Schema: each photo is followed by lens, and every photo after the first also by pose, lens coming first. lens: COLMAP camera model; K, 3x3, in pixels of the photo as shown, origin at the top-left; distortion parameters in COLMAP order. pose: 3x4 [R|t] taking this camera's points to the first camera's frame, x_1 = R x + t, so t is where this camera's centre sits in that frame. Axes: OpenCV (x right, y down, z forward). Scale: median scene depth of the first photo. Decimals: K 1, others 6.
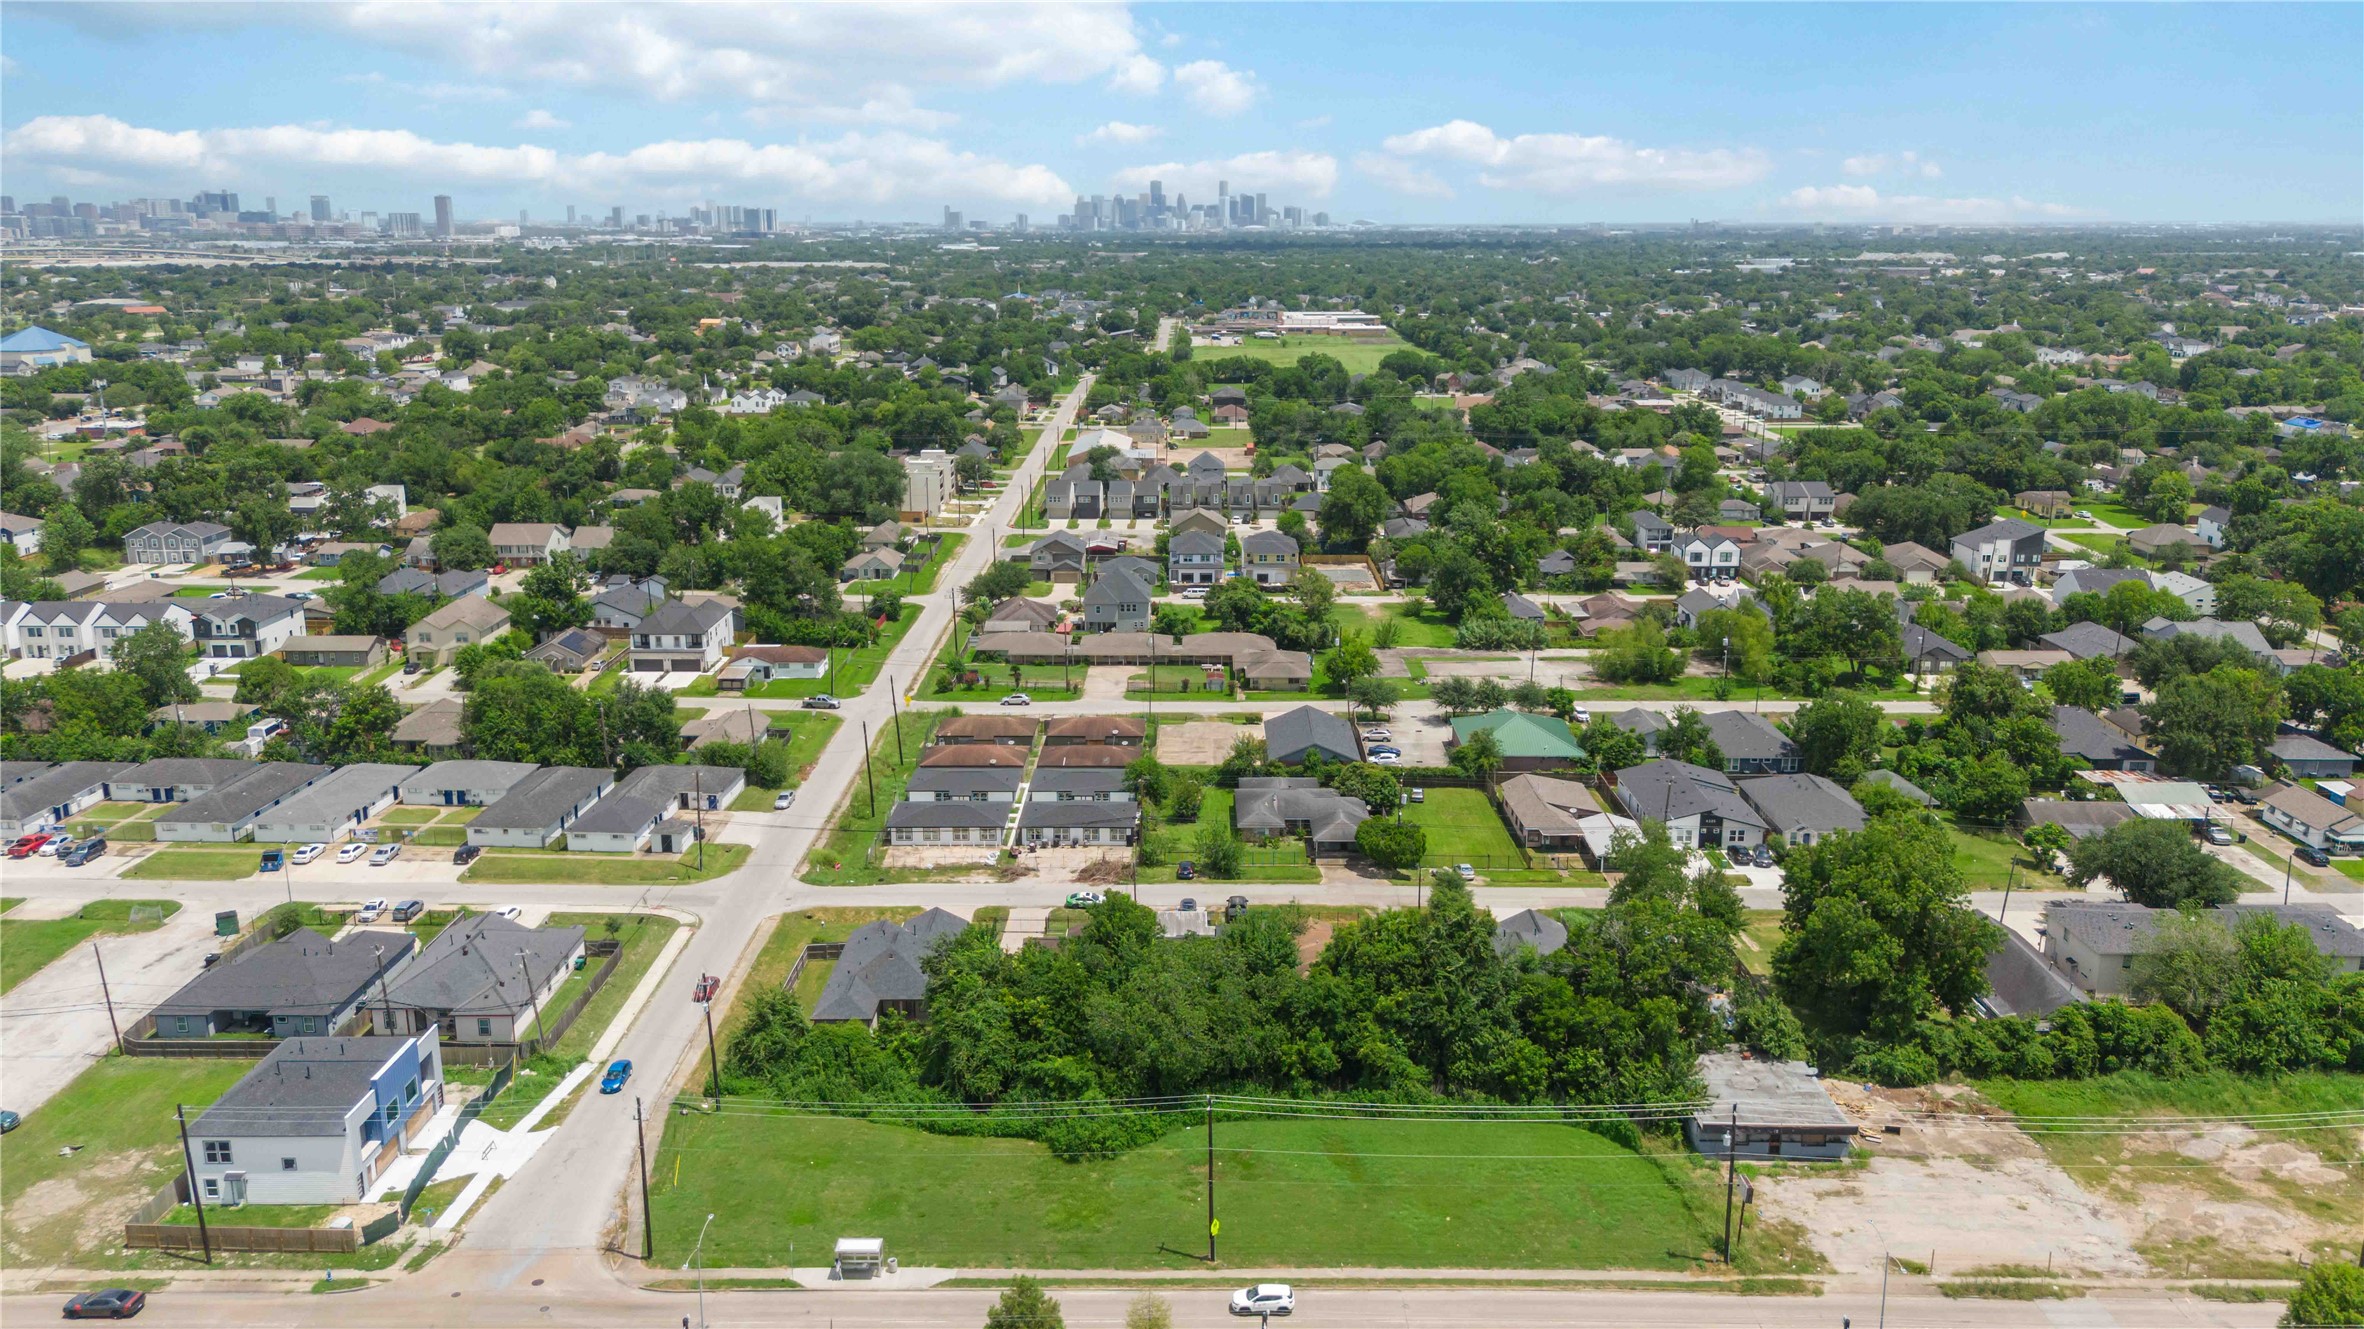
lens RADIAL K [[1740.1, 0, 1187.4], [0, 1740.1, 668.3], [0, 0, 1]] dist [0.072568, -0.071195]
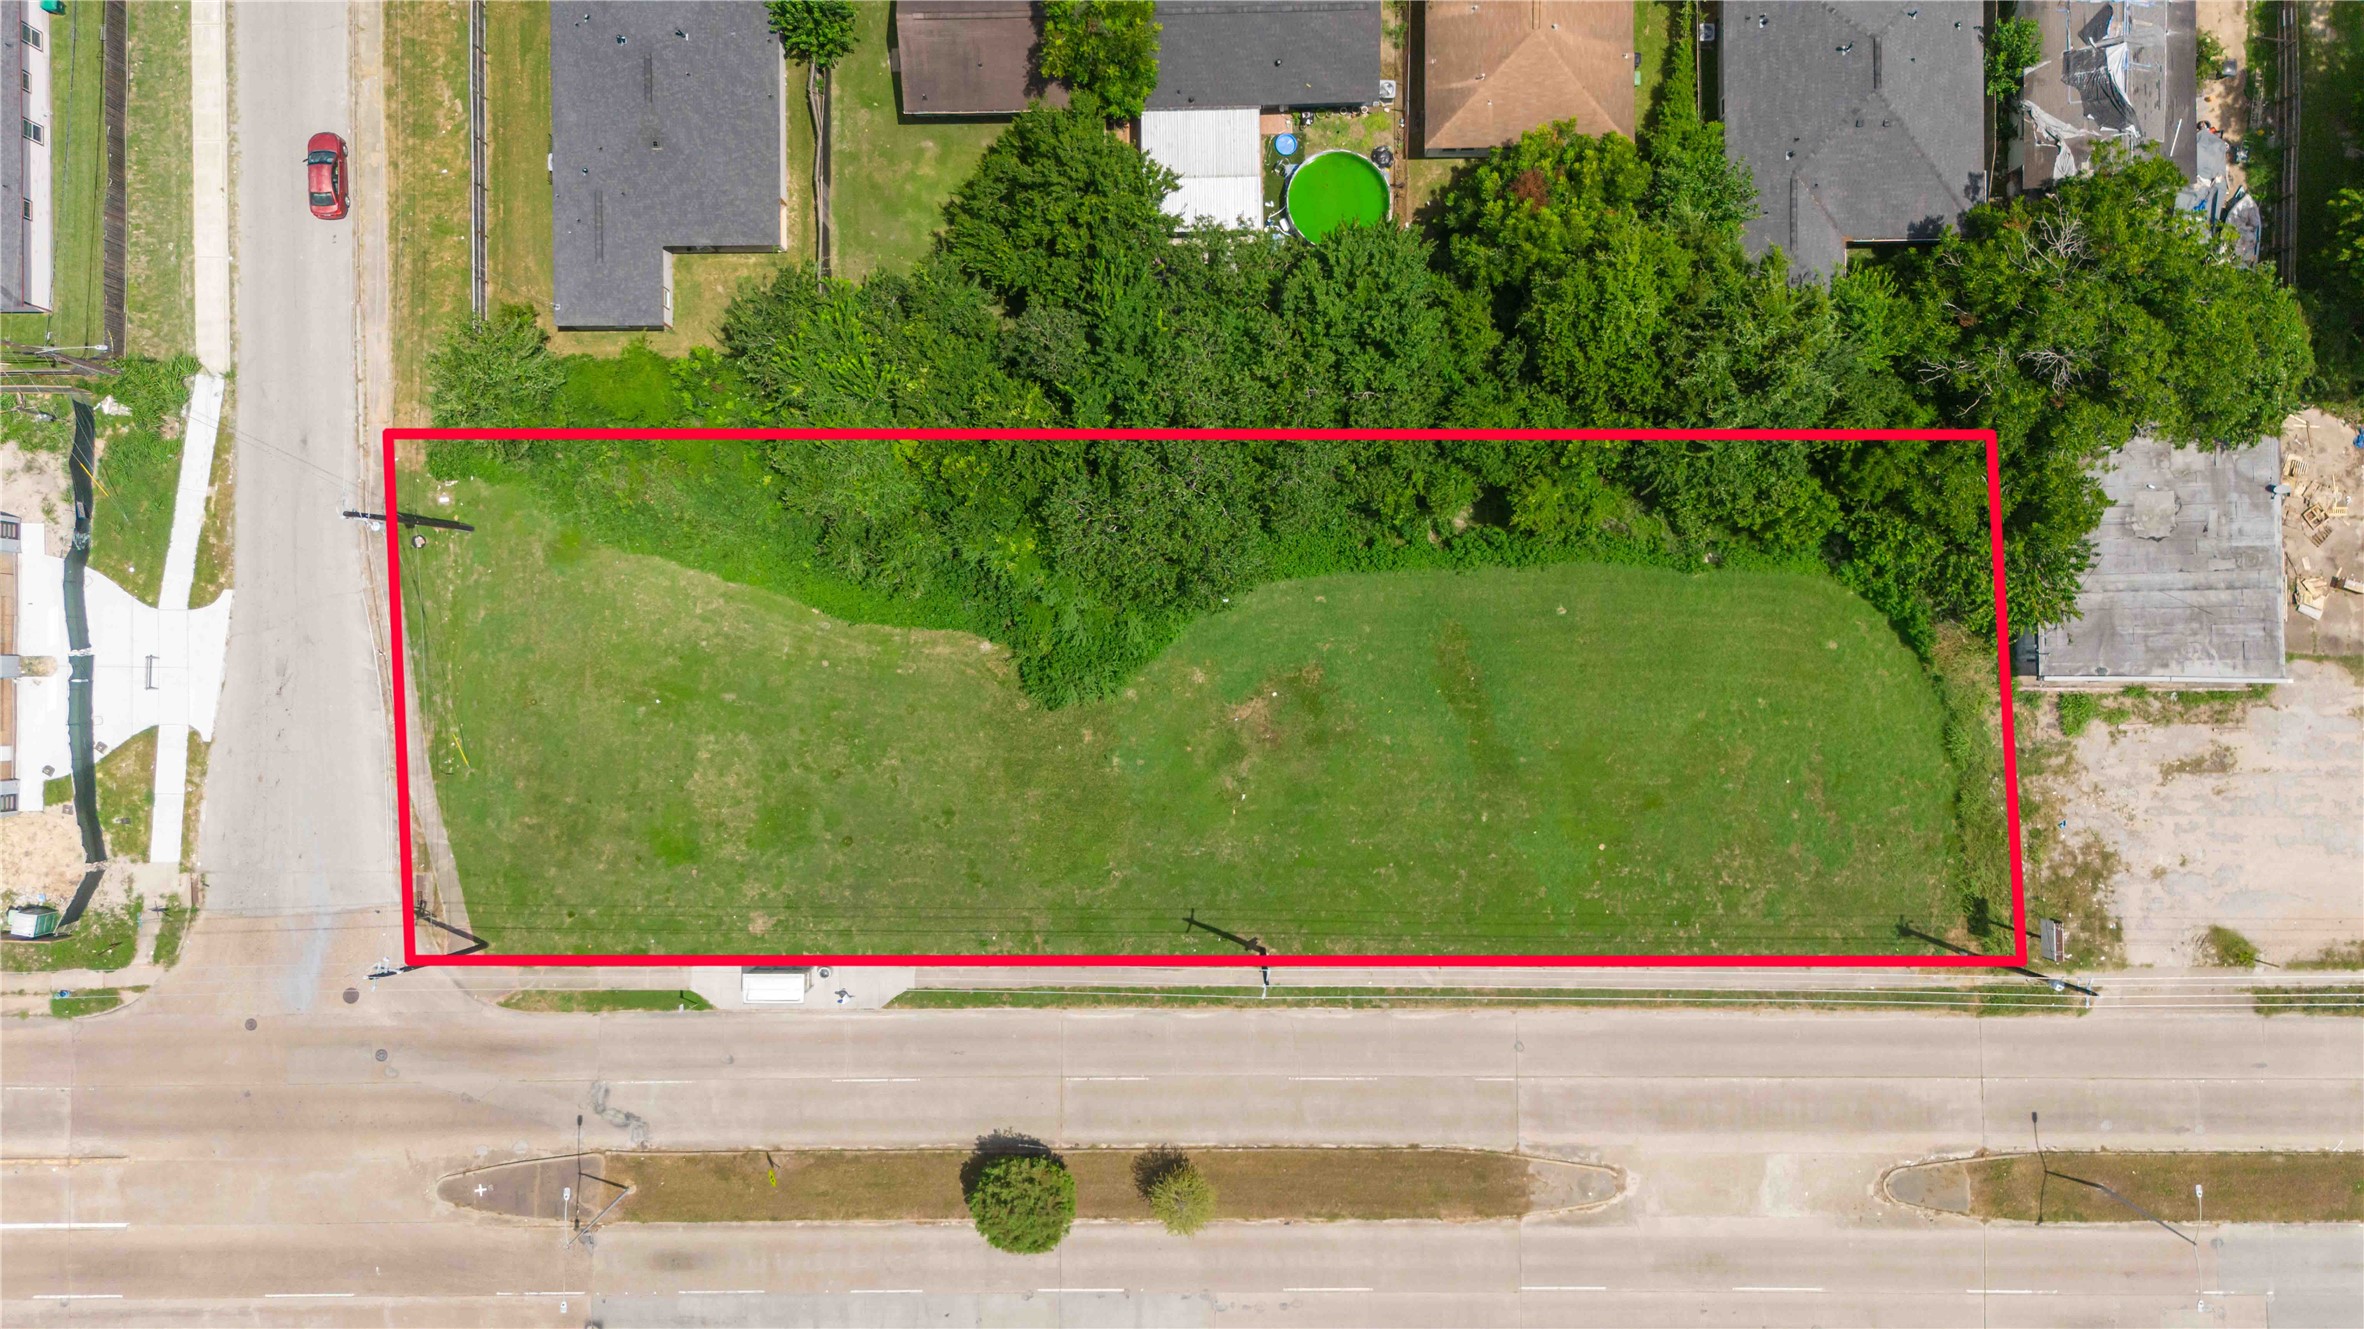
lens RADIAL K [[1740.1, 0, 1187.4], [0, 1740.1, 668.3], [0, 0, 1]] dist [0.072568, -0.071195]
pose [[0.999889, -0.010895, -0.010176, -0.005216], [0.012657, 0.259751, 0.965593, -0.240845], [-0.007876, -0.965614, 0.259860, 0.568342]]
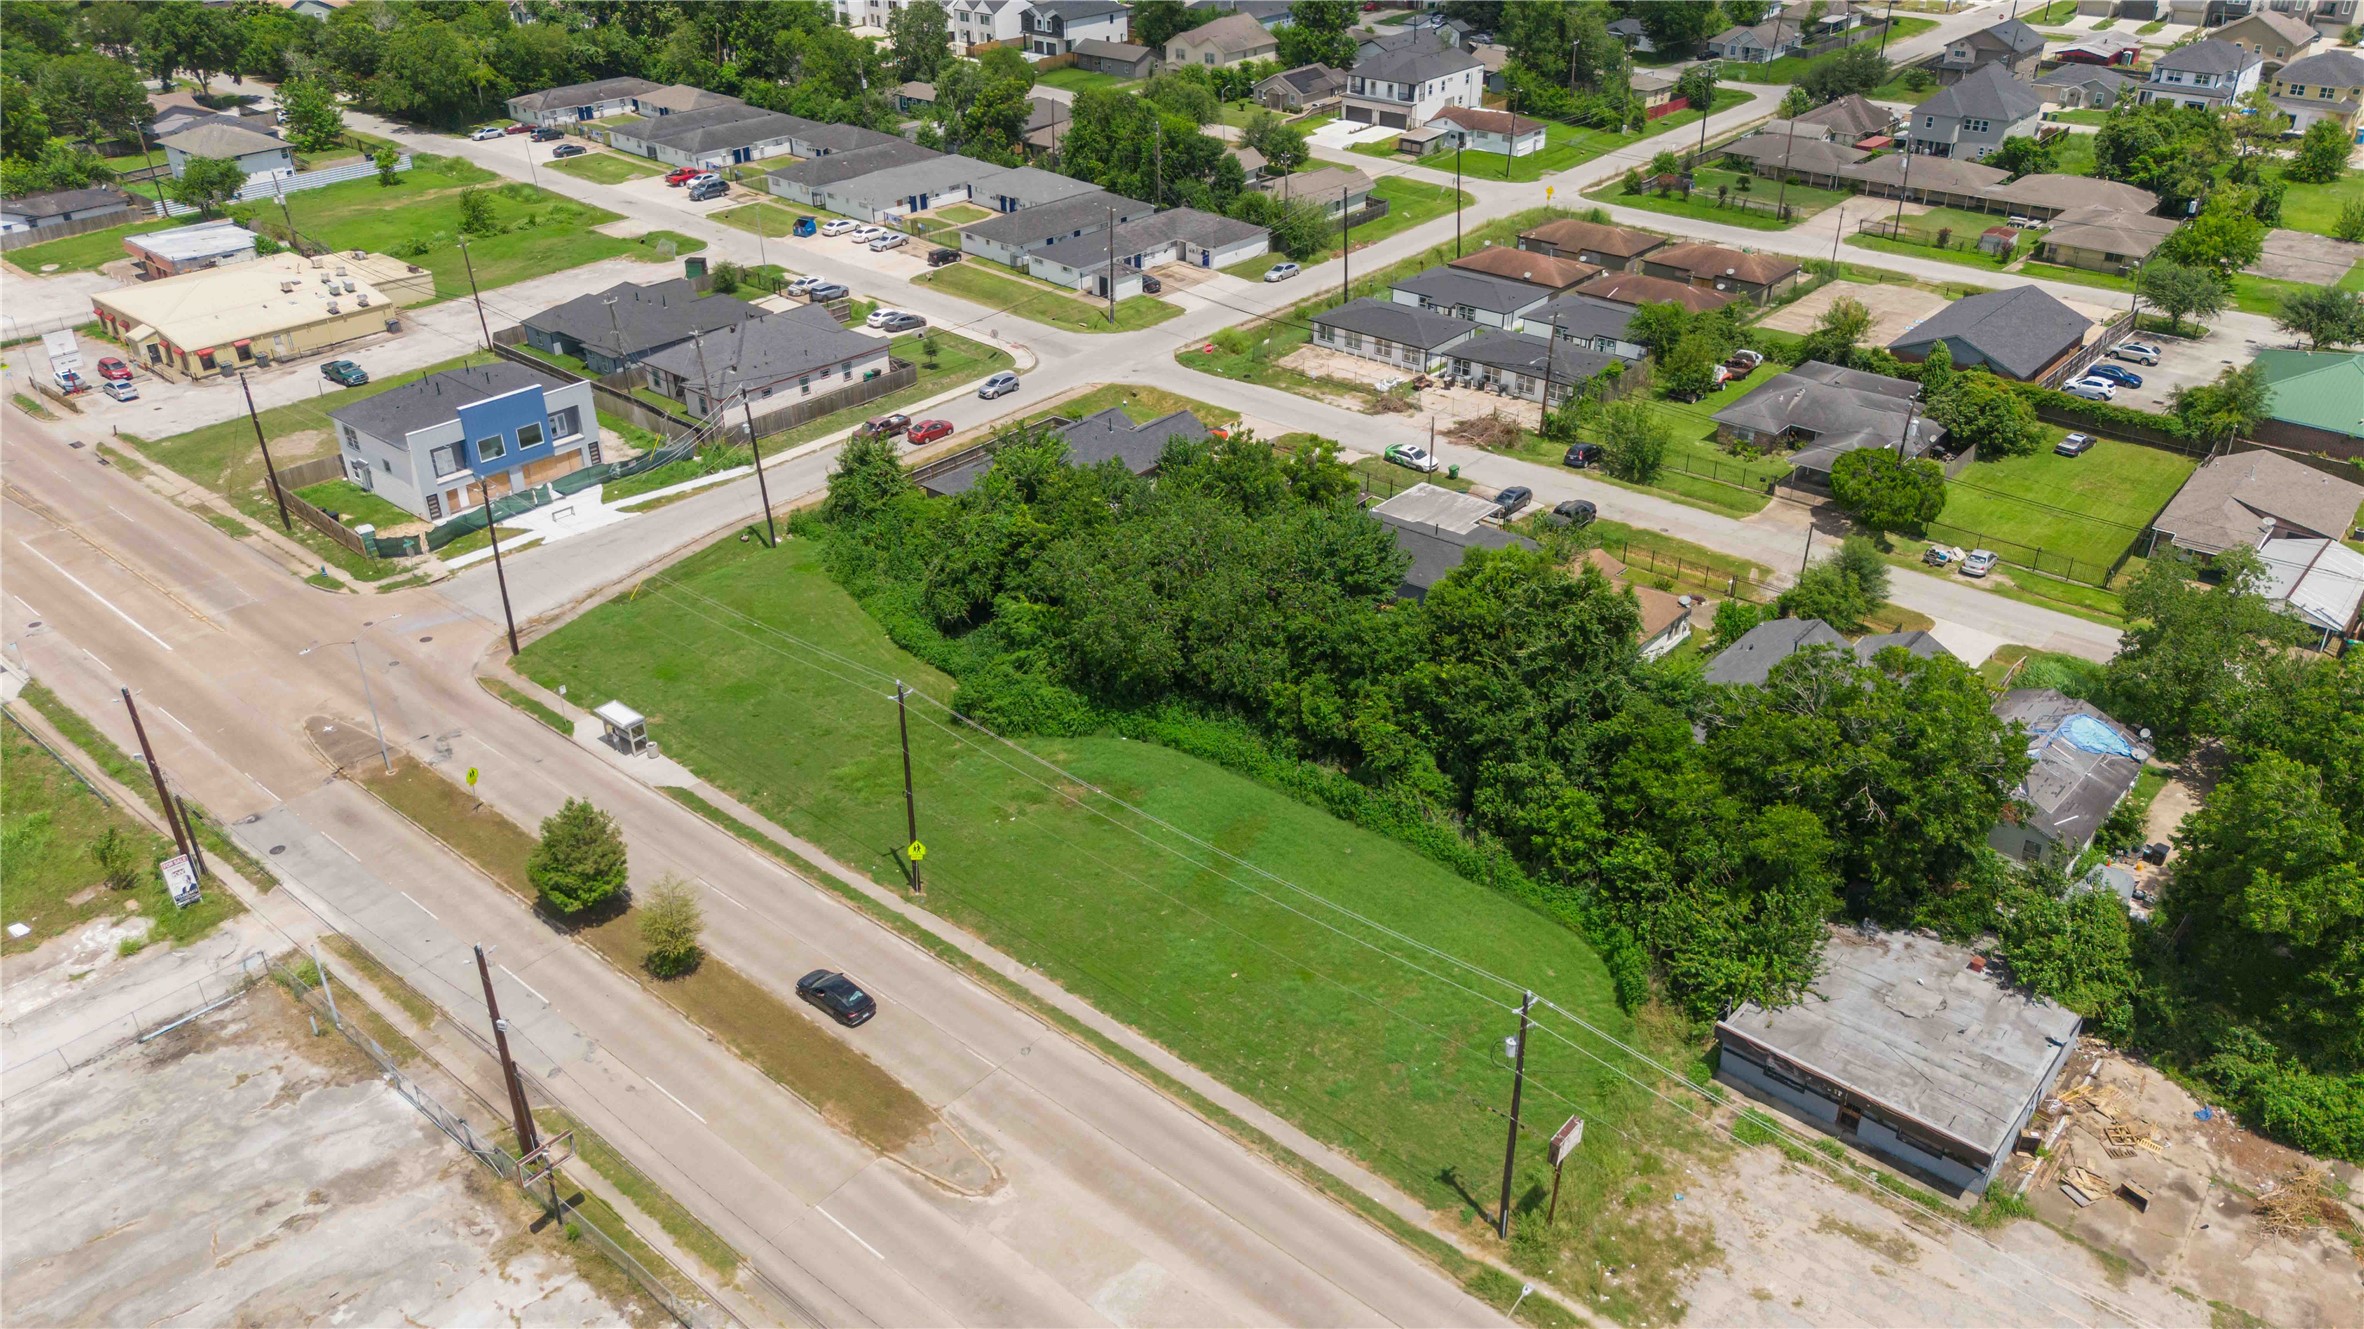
lens RADIAL K [[1740.1, 0, 1187.4], [0, 1740.1, 668.3], [0, 0, 1]] dist [0.072568, -0.071195]
pose [[0.760697, 0.313120, -0.568592, 0.304614], [-0.154925, 0.938225, 0.309406, 0.000094], [0.630348, -0.147275, 0.762215, 0.318423]]
